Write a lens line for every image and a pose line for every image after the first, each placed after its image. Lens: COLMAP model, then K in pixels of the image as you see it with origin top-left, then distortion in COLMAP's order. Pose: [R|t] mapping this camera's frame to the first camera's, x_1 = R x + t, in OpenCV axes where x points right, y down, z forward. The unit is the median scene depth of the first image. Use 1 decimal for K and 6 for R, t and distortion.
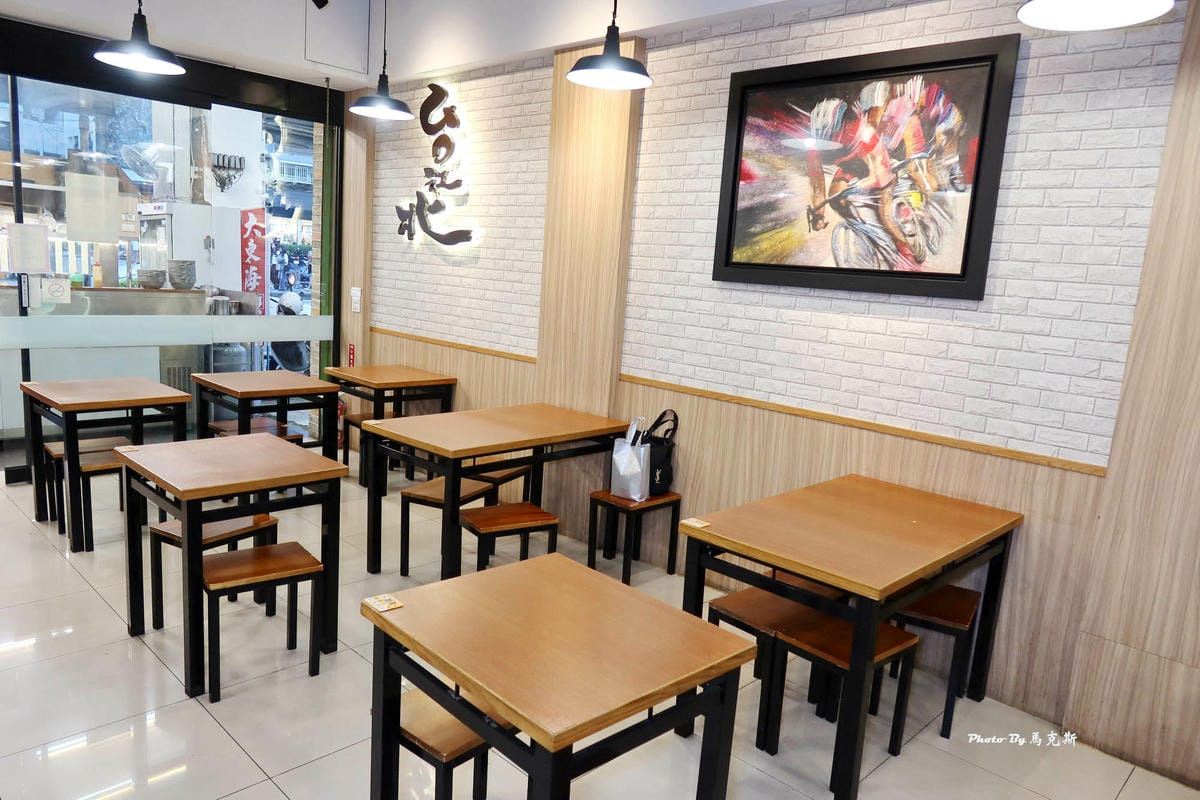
lens RADIAL K [[812.0, 0, 624.7], [0, 812.0, 401.4], [0, 0, 1]] dist [-0.033833, 0.000902]
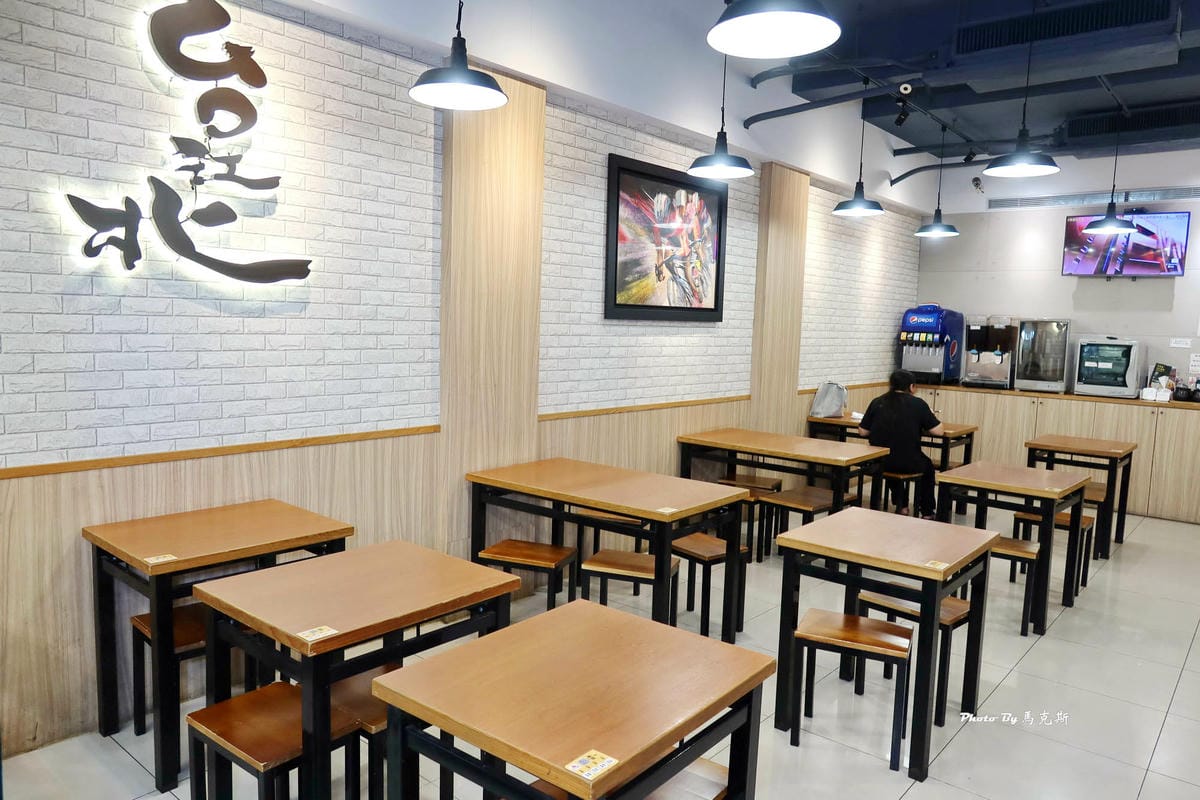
lens RADIAL K [[812.0, 0, 624.7], [0, 812.0, 401.4], [0, 0, 1]] dist [-0.033833, 0.000902]
pose [[-0.061951, -0.176603, 0.982331, -1.171477], [0.119326, 0.975851, 0.182964, -0.260066], [-0.990920, 0.128553, -0.039382, 1.083684]]
